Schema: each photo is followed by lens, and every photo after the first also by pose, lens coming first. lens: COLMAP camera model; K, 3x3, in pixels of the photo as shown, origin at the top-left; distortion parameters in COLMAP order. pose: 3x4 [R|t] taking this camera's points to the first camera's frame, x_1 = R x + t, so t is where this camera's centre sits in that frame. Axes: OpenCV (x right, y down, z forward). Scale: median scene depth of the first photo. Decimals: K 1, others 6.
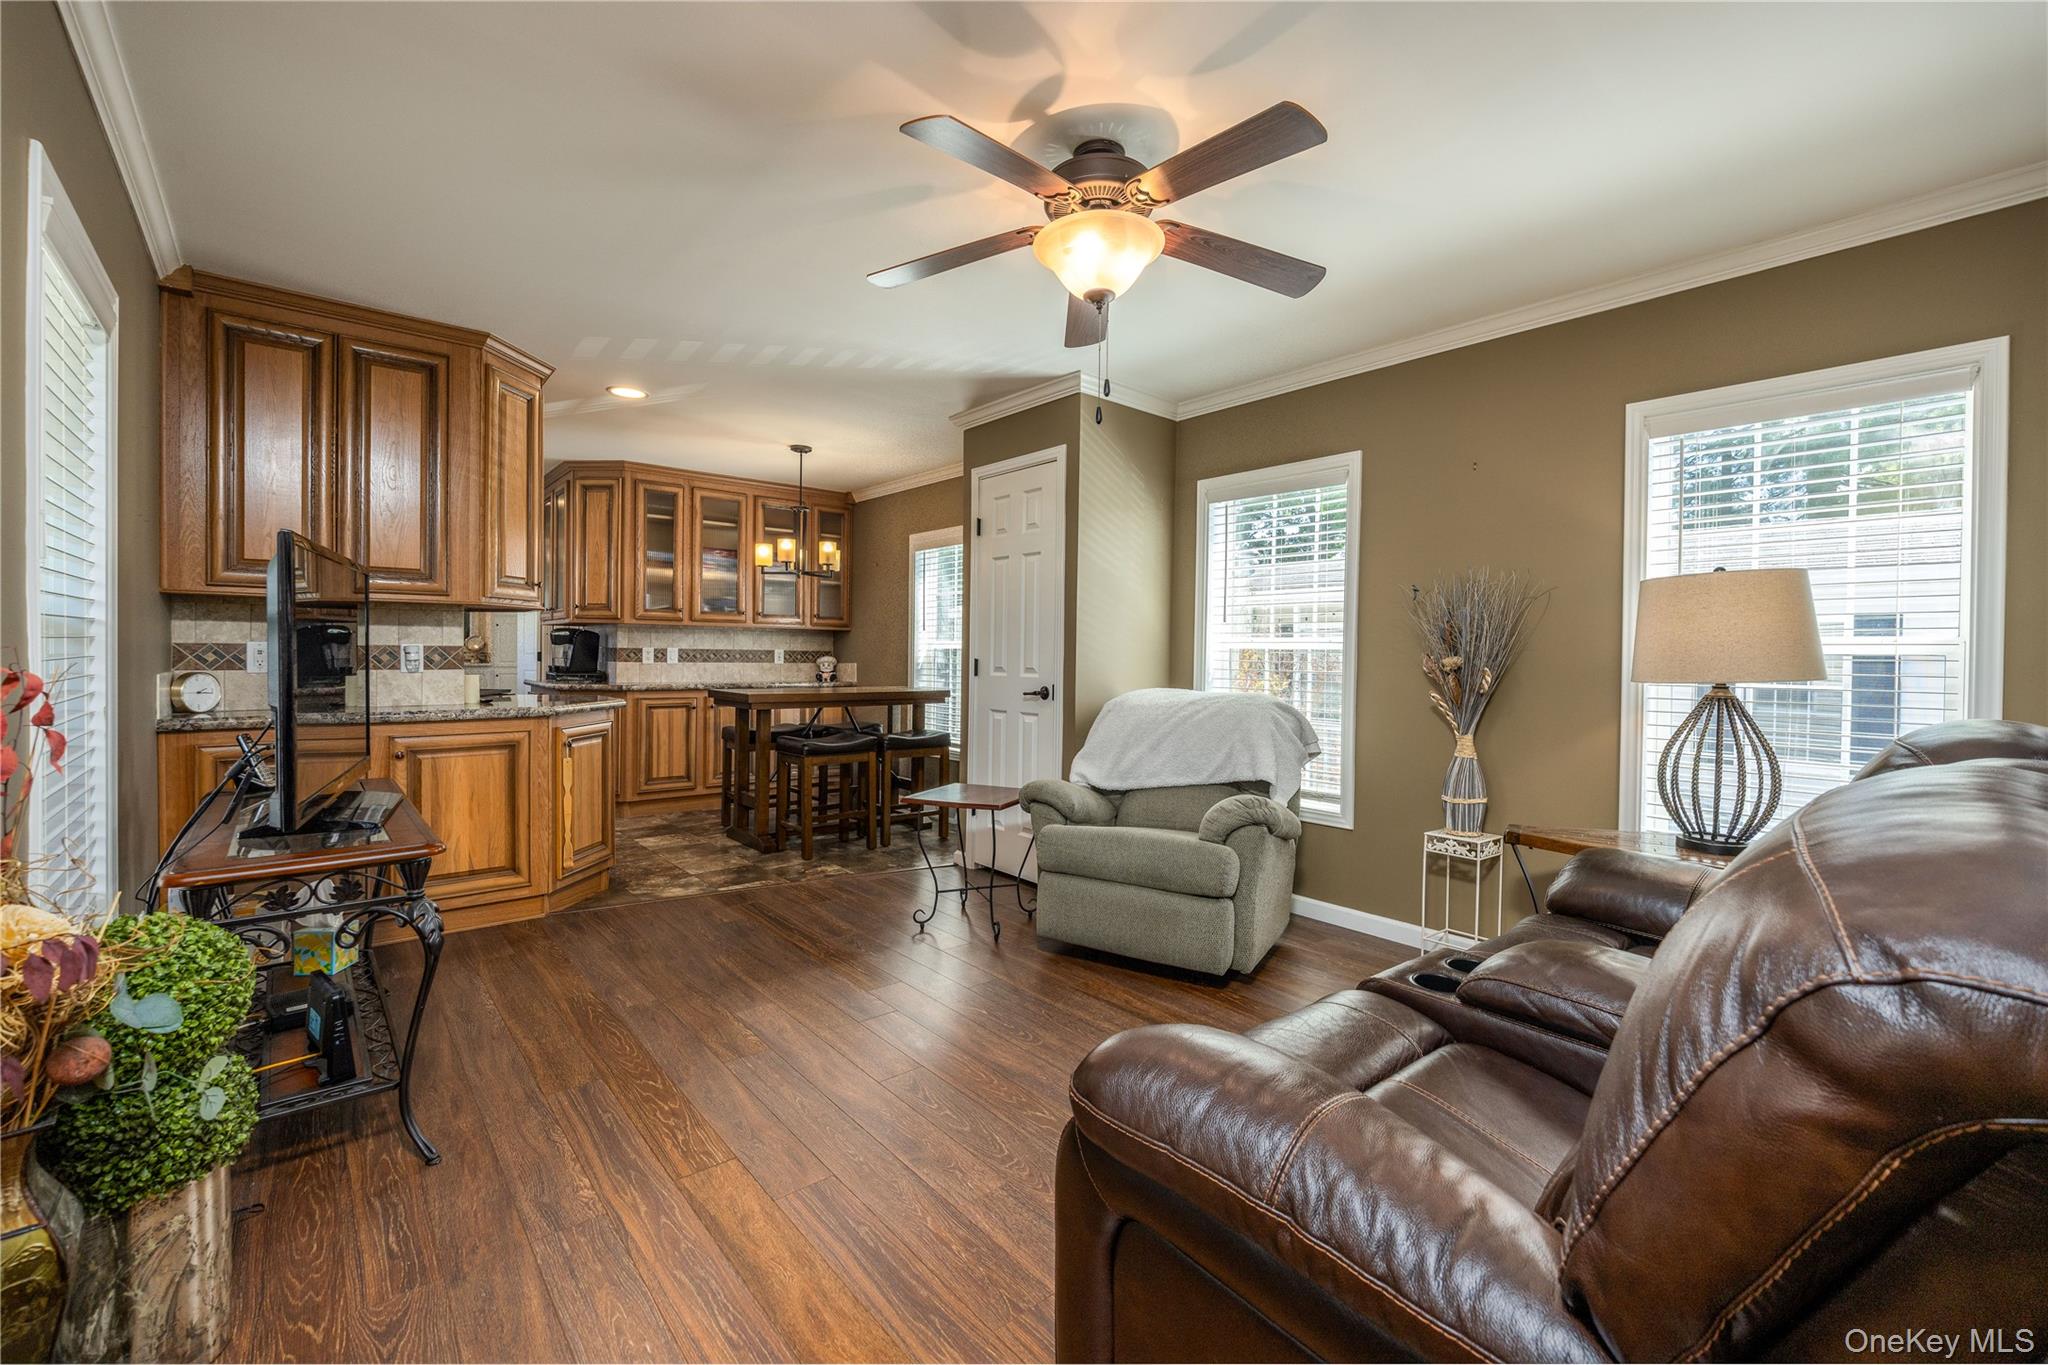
lens RADIAL K [[866.4, 0, 1054.2], [0, 866.4, 662.8], [0, 0, 1]] dist [0.000252, -0.000095]
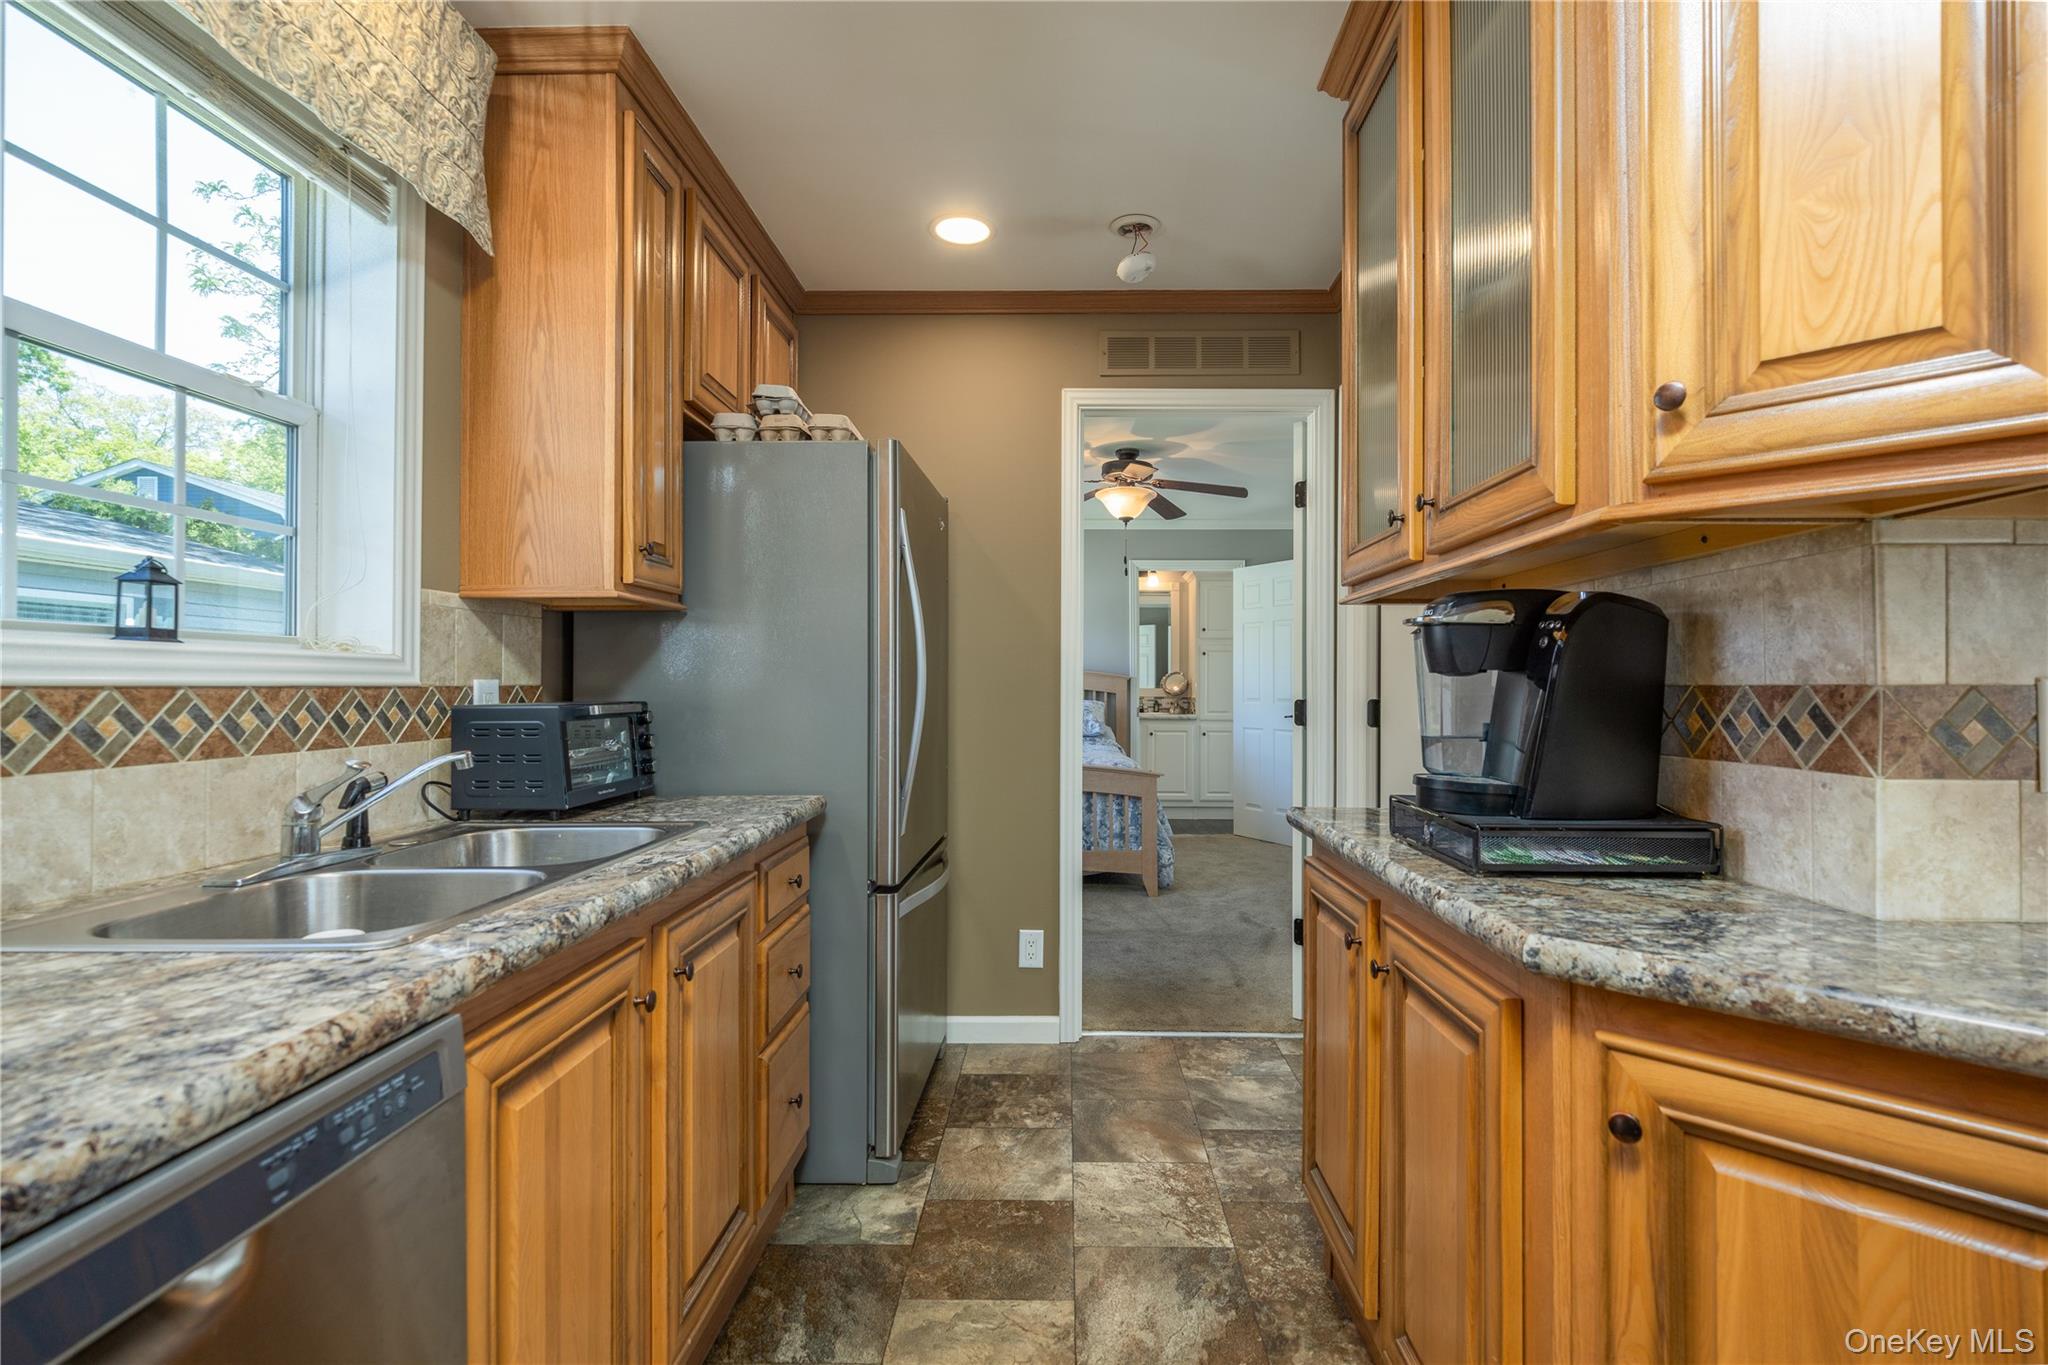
lens RADIAL K [[936.8, 0, 1024.8], [0, 936.8, 680.4], [0, 0, 1]] dist [-0.001910, -0.000851]
pose [[0.724847, -0.015335, -0.688739, -0.511734], [-0.001520, 0.999714, -0.023858, -0.013950], [0.688908, 0.018340, 0.724616, 0.795121]]
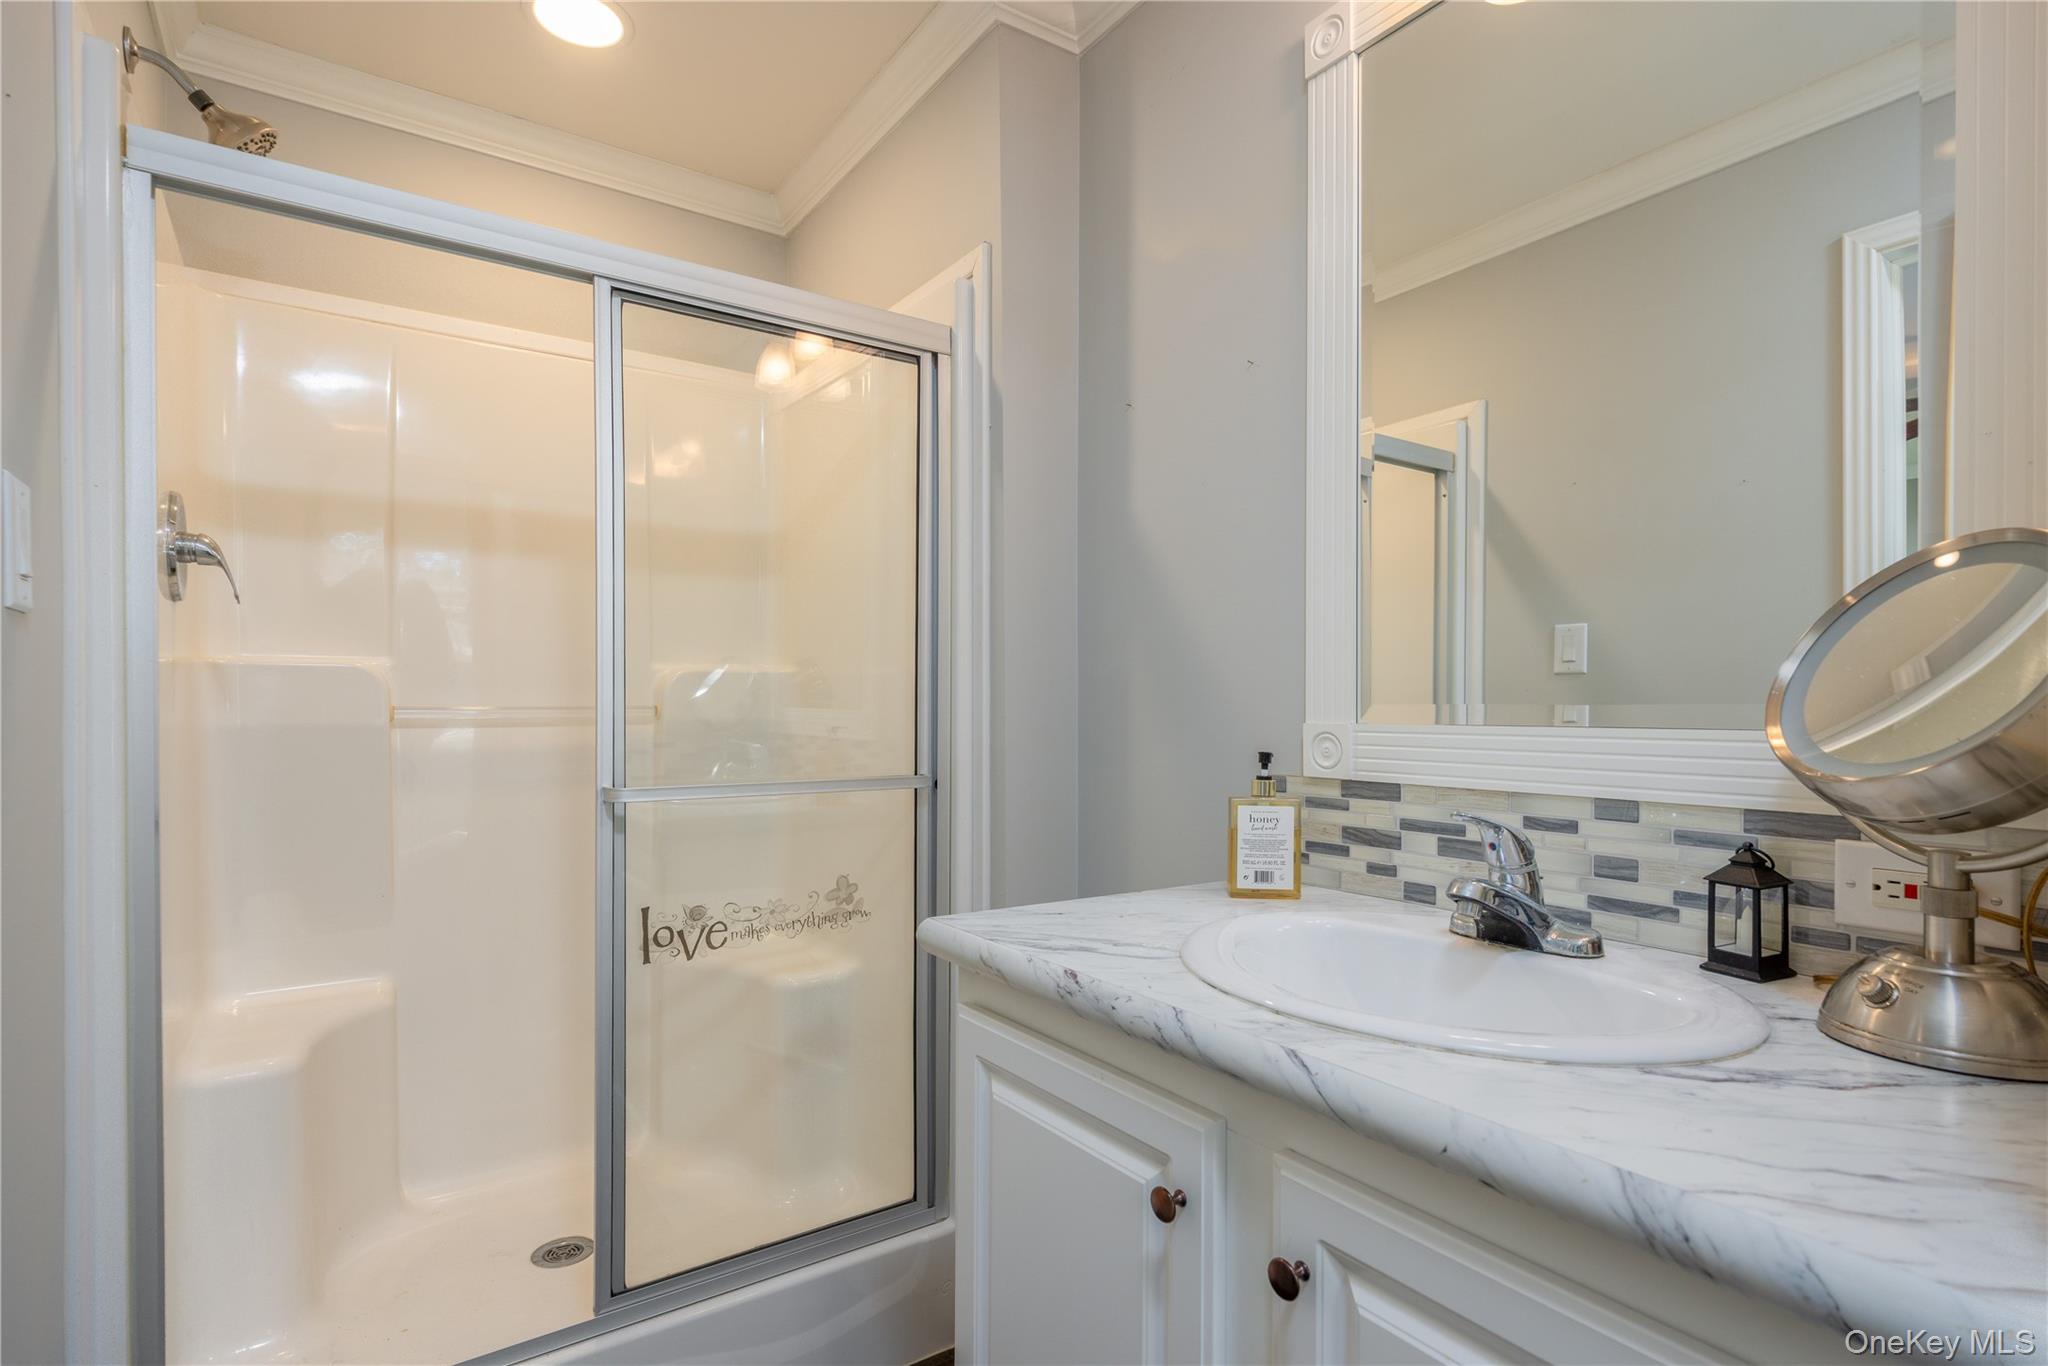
lens RADIAL K [[1005.1, 0, 1021.3], [0, 1005.1, 719.5], [0, 0, 1]] dist [0.000937, 0.000102]
pose [[-0.119807, -0.006136, -0.992778, -1.163458], [-0.014297, 0.999888, -0.004454, -0.035028], [0.992694, 0.013660, -0.119881, 1.847270]]
